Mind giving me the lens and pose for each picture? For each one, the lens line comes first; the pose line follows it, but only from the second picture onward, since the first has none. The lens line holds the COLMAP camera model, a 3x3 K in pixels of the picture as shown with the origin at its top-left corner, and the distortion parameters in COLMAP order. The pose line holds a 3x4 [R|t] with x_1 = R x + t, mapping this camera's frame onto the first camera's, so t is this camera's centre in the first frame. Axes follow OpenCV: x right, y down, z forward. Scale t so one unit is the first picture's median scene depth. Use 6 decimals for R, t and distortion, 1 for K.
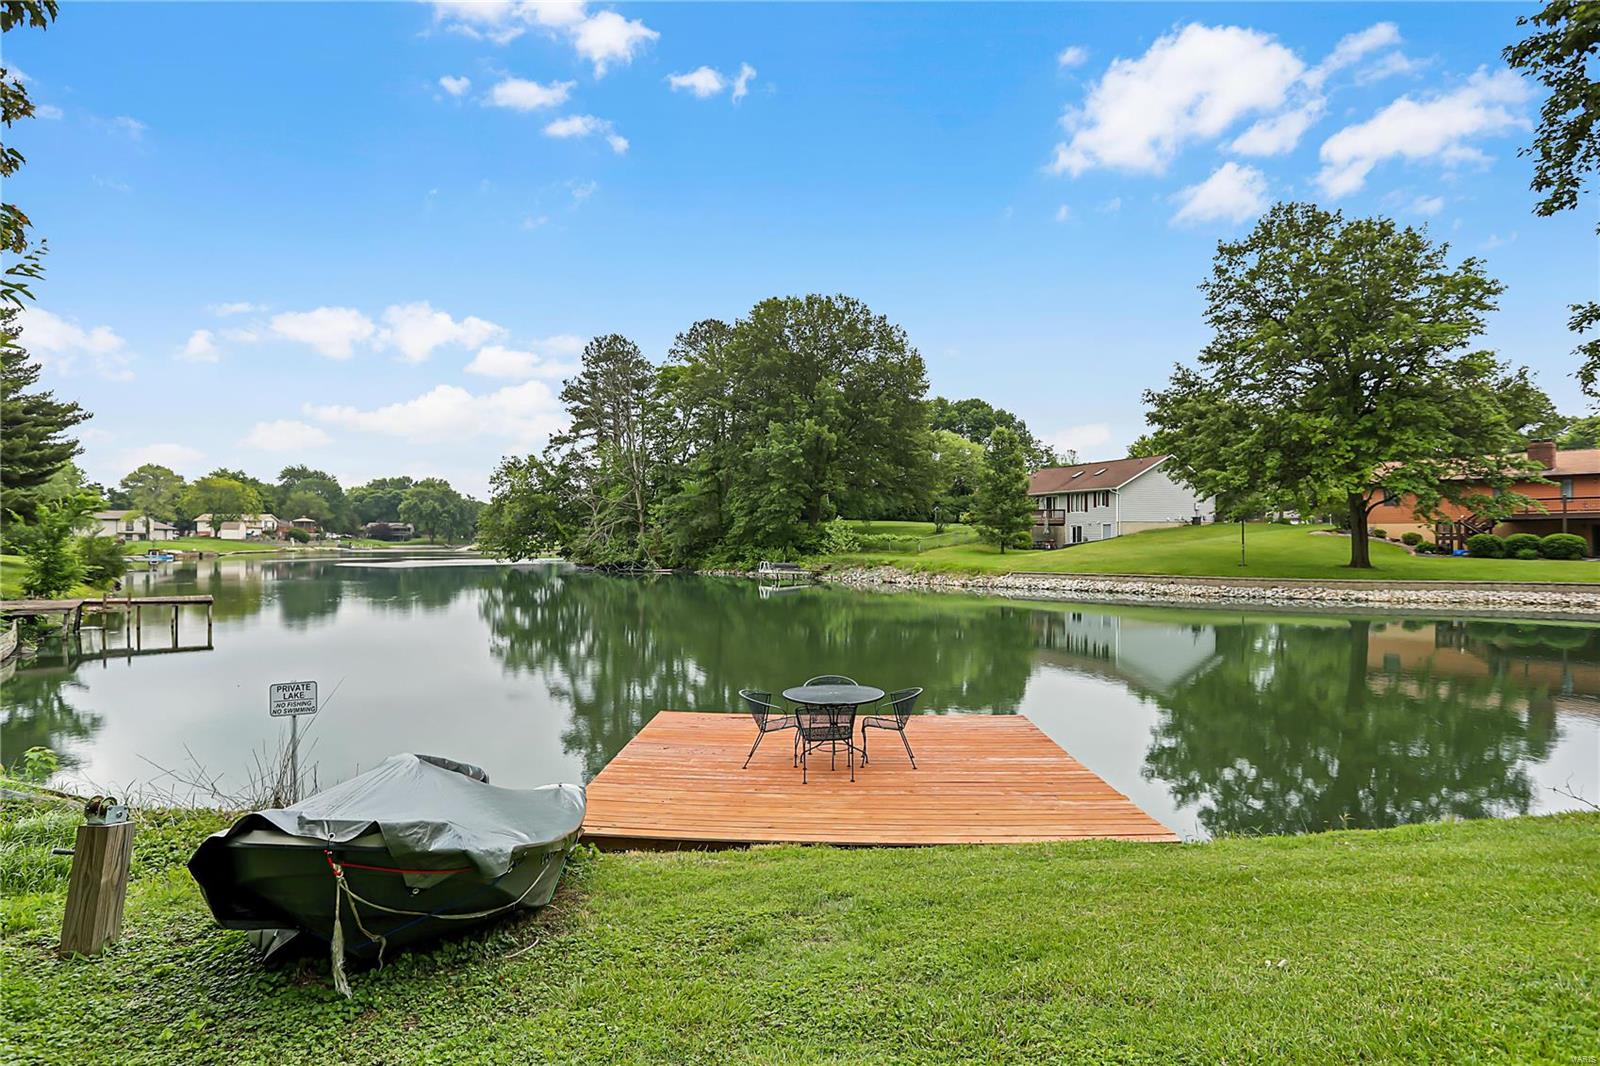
lens RADIAL K [[853.3, 0, 800.0], [0, 853.3, 533.0], [0, 0, 1]] dist [-0.081556, 0.050506]
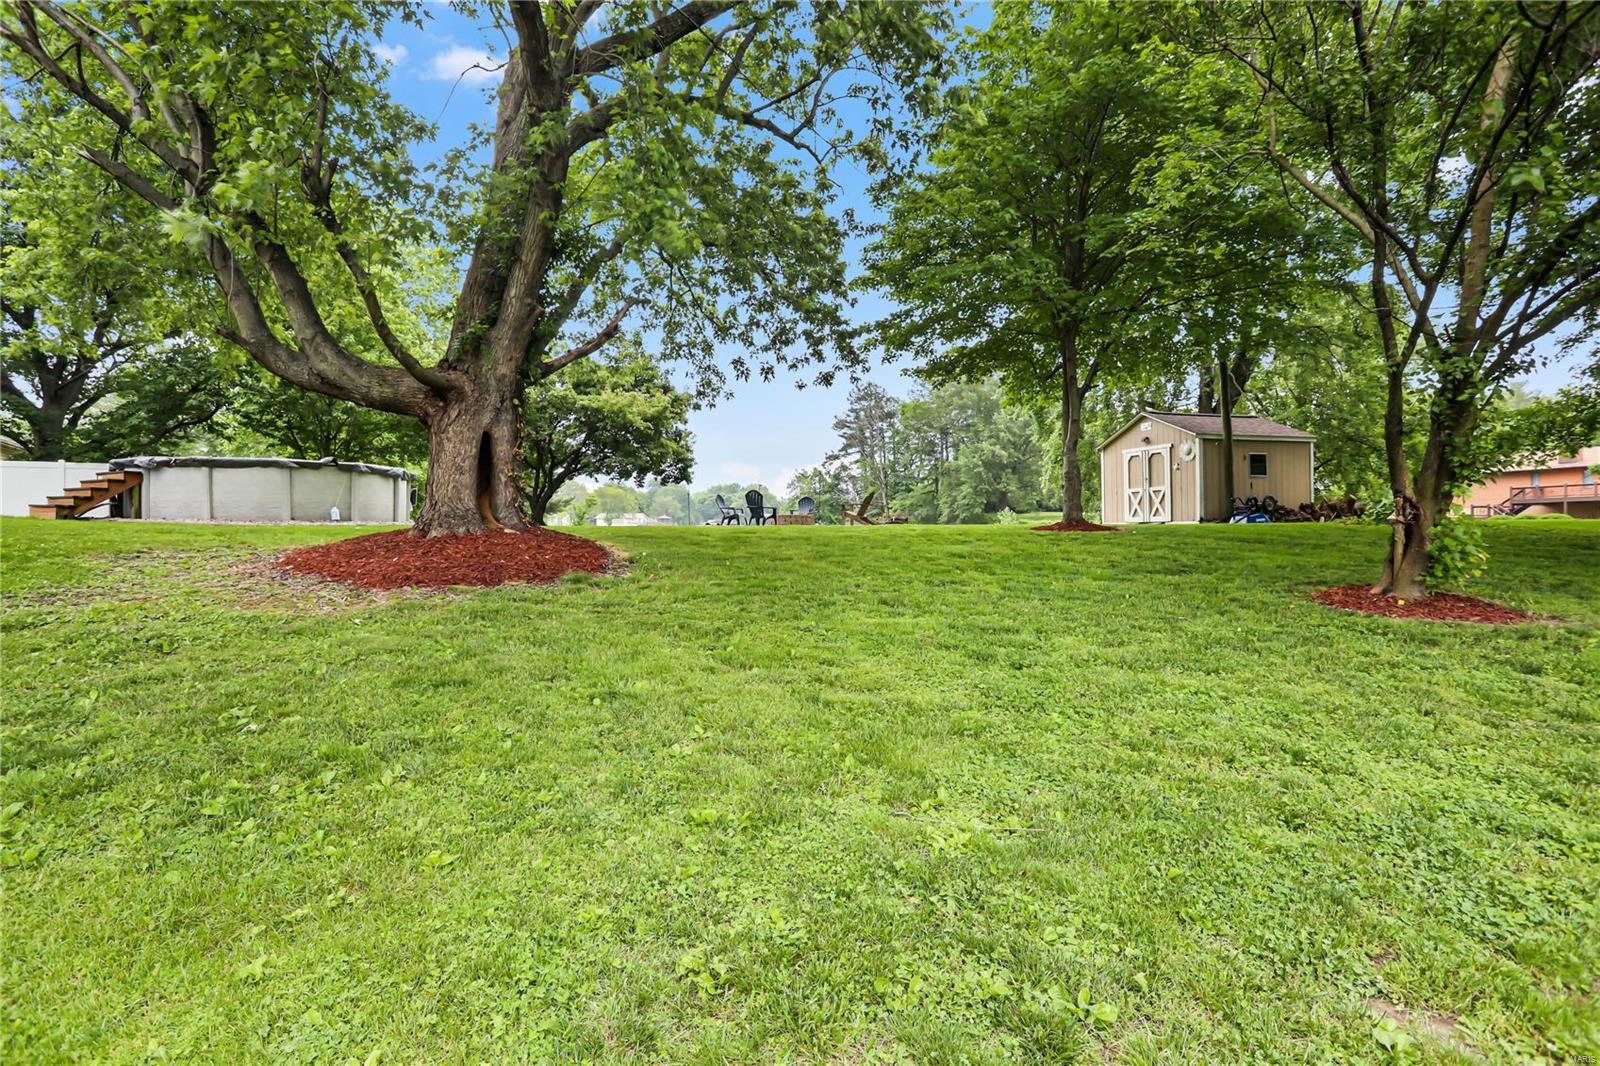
lens RADIAL K [[791.1, 0, 786.0], [0, 791.1, 533.5], [0, 0, 1]] dist [-0.081110, 0.039828]
pose [[0.931508, 0.004618, -0.363691, 0.154574], [-0.003203, 0.999985, 0.004493, 0.016785], [0.363706, -0.003020, 0.931509, -0.329314]]
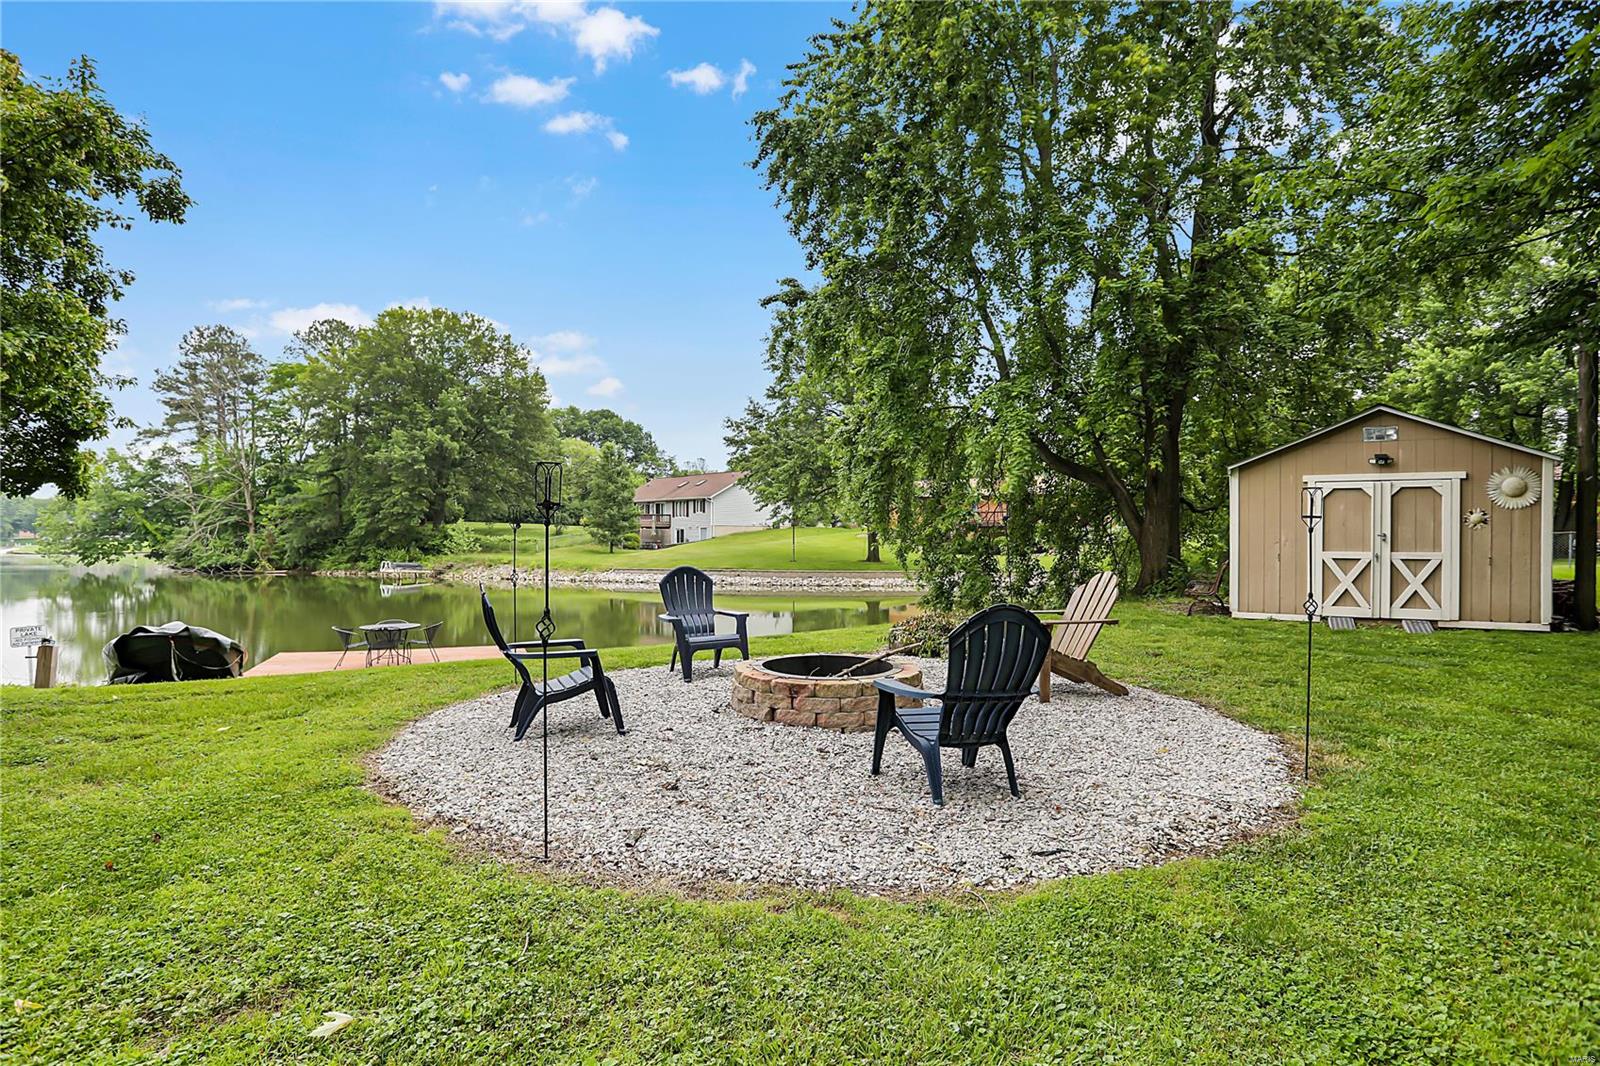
lens RADIAL K [[853.3, 0, 800.0], [0, 853.3, 533.0], [0, 0, 1]] dist [-0.081556, 0.050506]
pose [[0.919710, 0.003457, 0.392583, 0.018995], [-0.002919, 0.999994, -0.001968, -0.000915], [-0.392587, 0.000664, 0.919714, -0.131326]]
